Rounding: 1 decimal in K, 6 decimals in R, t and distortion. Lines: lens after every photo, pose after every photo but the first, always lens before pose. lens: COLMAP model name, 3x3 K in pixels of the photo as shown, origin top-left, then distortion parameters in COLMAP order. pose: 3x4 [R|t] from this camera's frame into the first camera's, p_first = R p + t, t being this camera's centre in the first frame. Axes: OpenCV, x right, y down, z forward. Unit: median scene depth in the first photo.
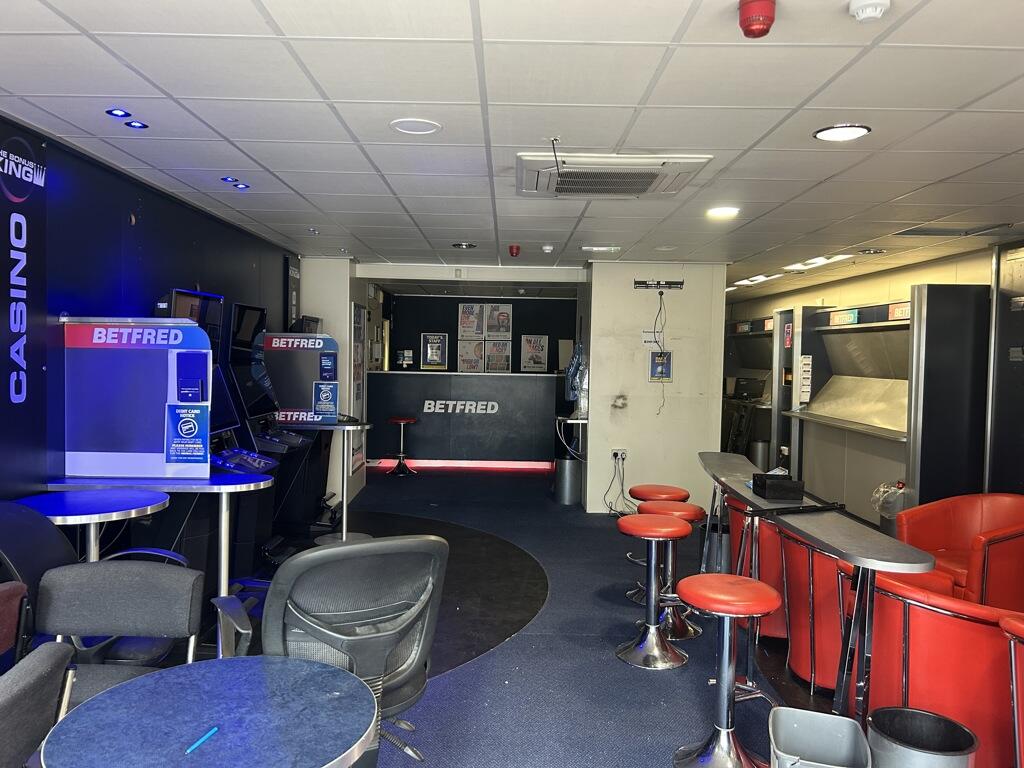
lens RADIAL K [[775.5, 0, 510.4], [0, 775.5, 389.9], [0, 0, 1]] dist [0.100135, -0.142688]
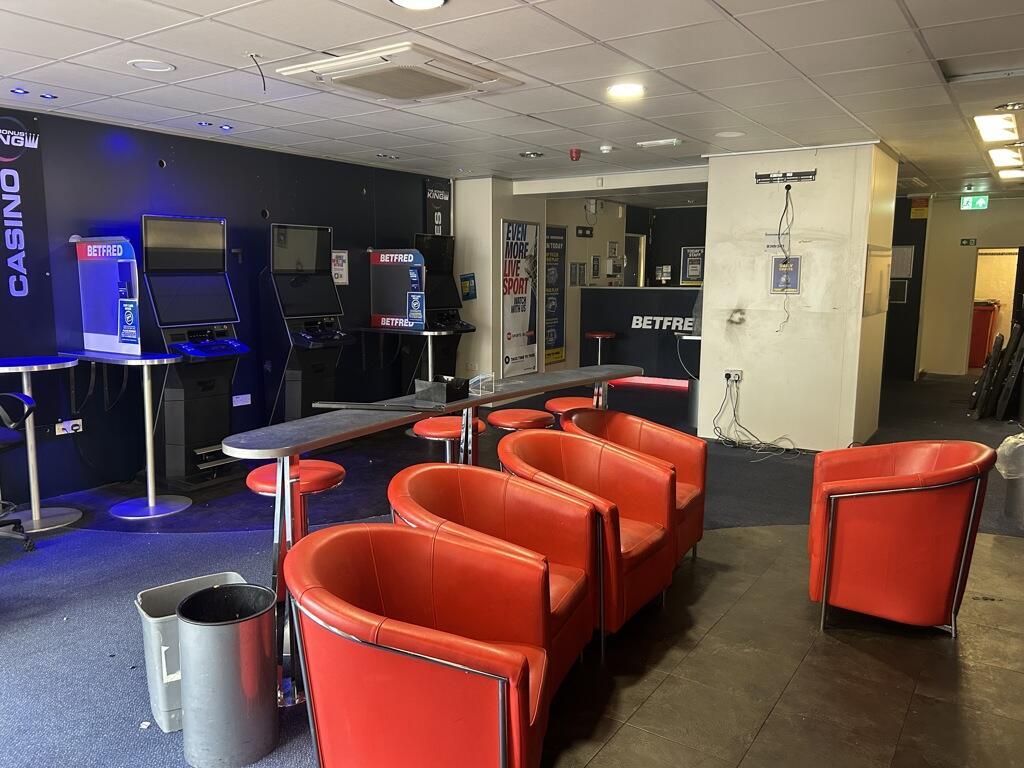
lens RADIAL K [[775.5, 0, 510.4], [0, 775.5, 389.9], [0, 0, 1]] dist [0.100135, -0.142688]
pose [[0.827556, 0.069451, -0.557070, 0.433306], [-0.014643, 0.994651, 0.102253, 0.011212], [0.561192, -0.076463, 0.824147, 0.114160]]
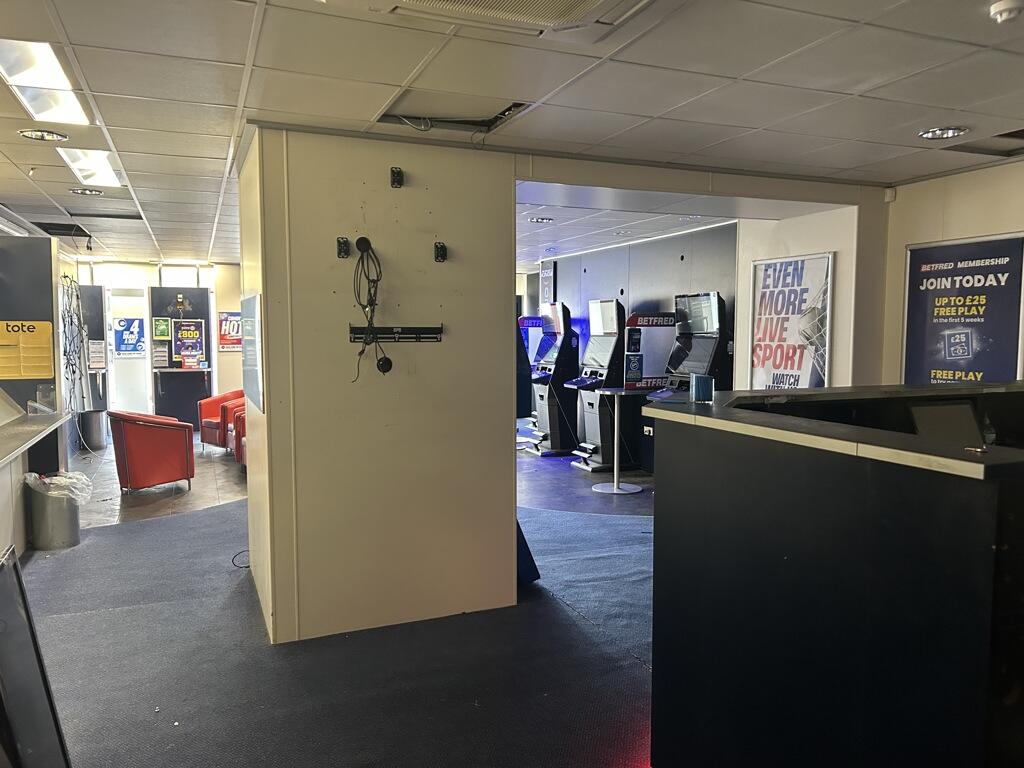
lens RADIAL K [[775.5, 0, 510.4], [0, 775.5, 389.9], [0, 0, 1]] dist [0.100135, -0.142688]
pose [[-0.924139, 0.010026, -0.381926, 0.317339], [-0.037031, 0.992599, 0.115659, -0.070816], [0.380258, 0.121028, -0.916927, 1.688684]]
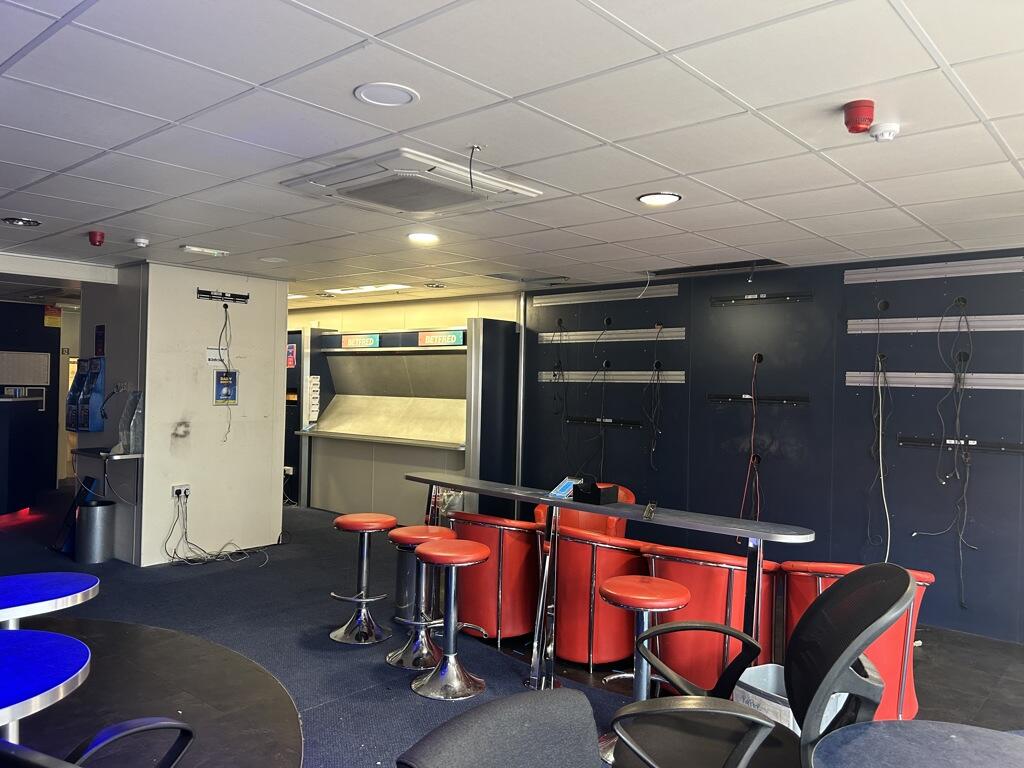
lens RADIAL K [[775.5, 0, 510.4], [0, 775.5, 389.9], [0, 0, 1]] dist [0.100135, -0.142688]
pose [[0.657898, -0.010465, 0.753034, -0.272993], [0.027580, 0.999568, -0.010204, -0.009330], [-0.752602, 0.027482, 0.657902, 0.159804]]
